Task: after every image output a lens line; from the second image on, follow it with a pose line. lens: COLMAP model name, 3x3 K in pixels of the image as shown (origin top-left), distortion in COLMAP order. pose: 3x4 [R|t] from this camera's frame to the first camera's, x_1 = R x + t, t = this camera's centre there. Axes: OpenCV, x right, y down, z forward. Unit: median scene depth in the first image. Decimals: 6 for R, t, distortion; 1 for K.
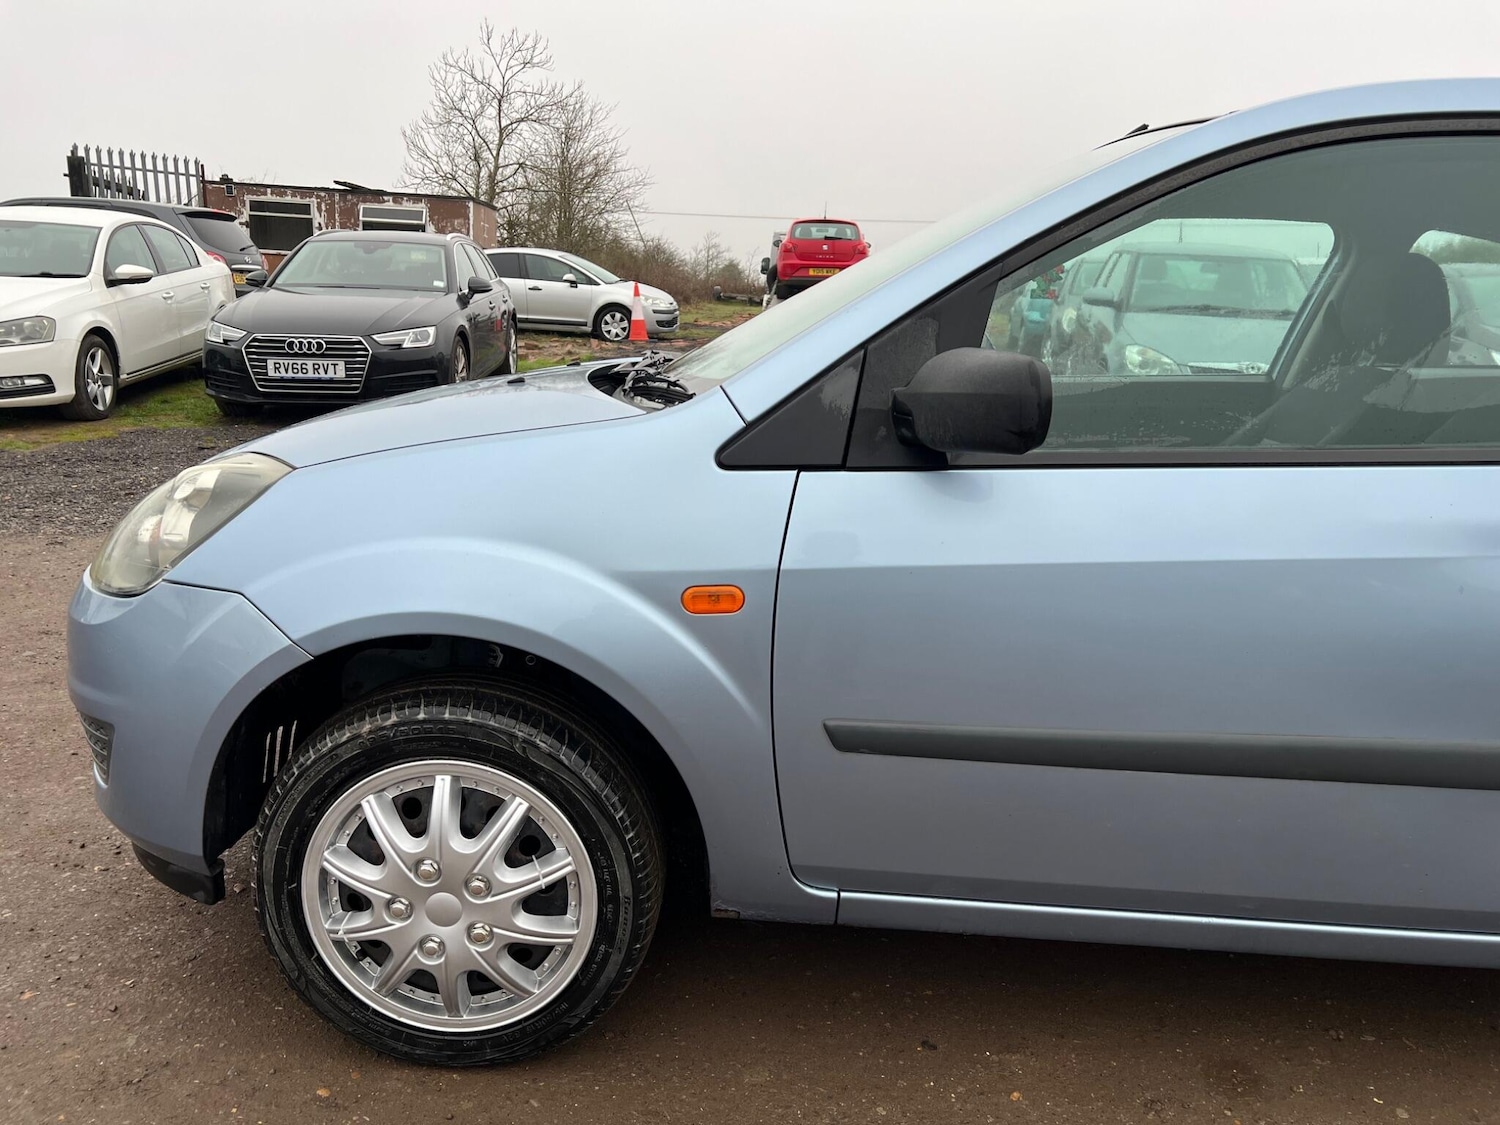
lens RADIAL K [[1155.4, 0, 739.0], [0, 1155.4, 575.1], [0, 0, 1]] dist [0.042036, -0.048148]
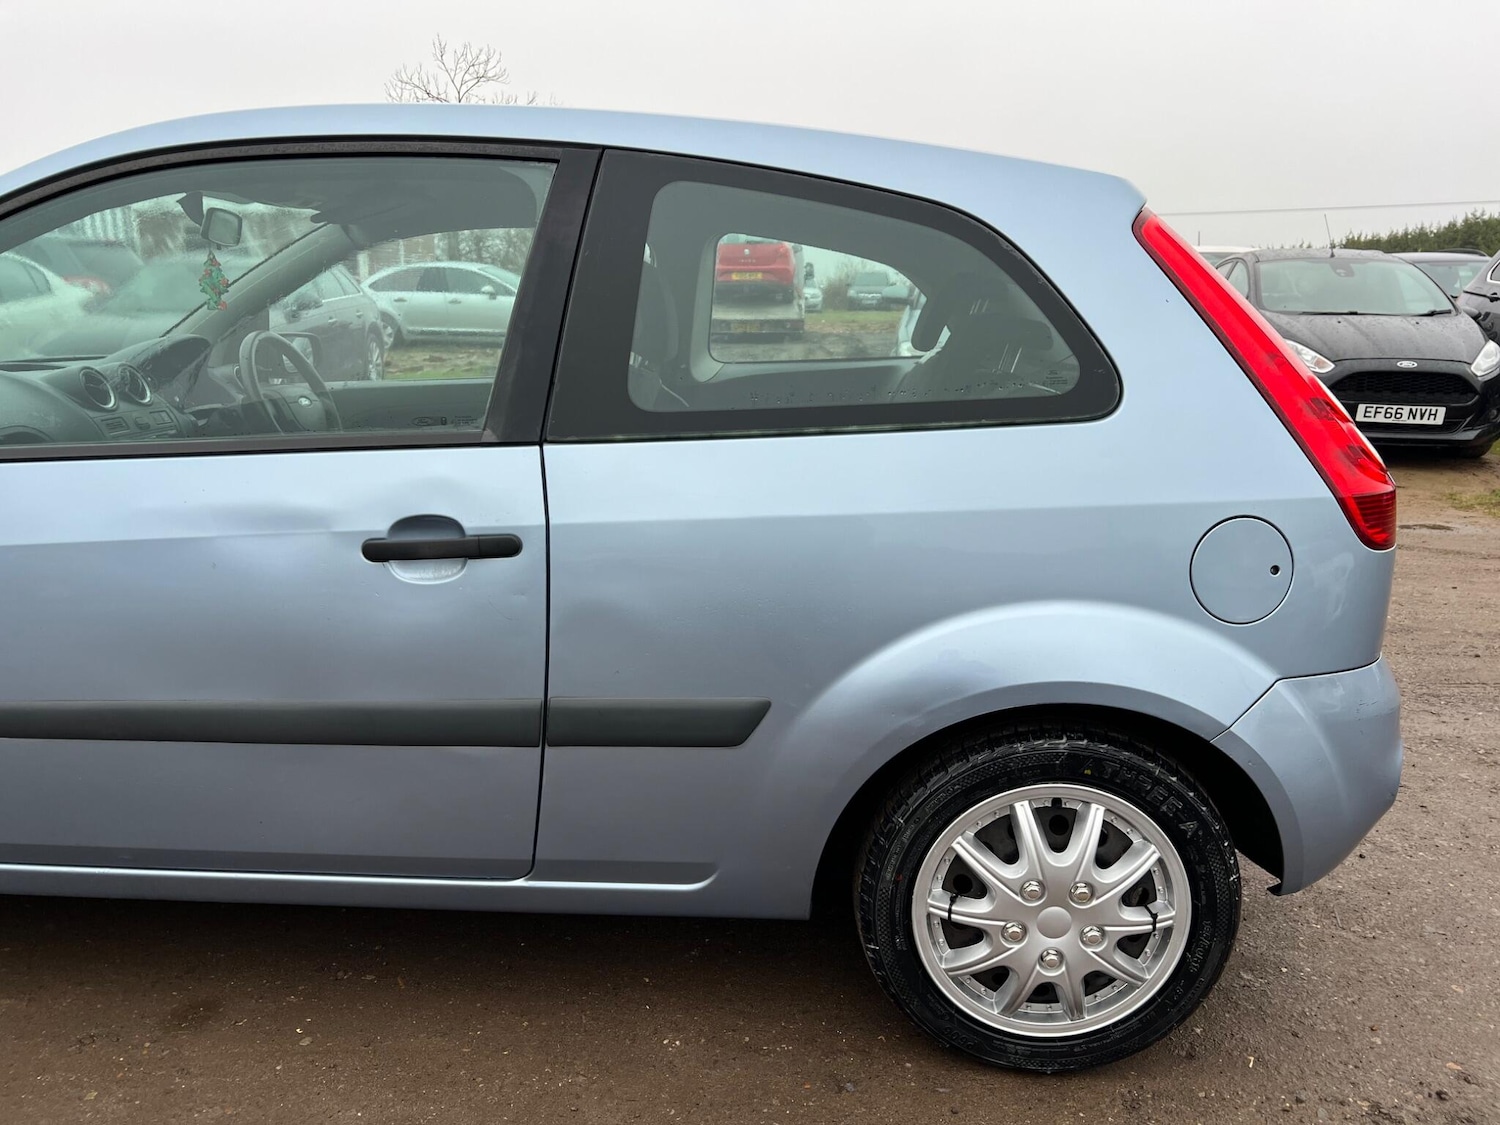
lens RADIAL K [[1155.4, 0, 751.4], [0, 1155.4, 582.0], [0, 0, 1]] dist [0.042036, -0.048148]
pose [[0.999467, -0.028765, -0.015464, 0.972693], [0.028791, 0.999584, 0.001433, 0.034661], [0.015417, -0.001877, 0.999879, -0.094935]]
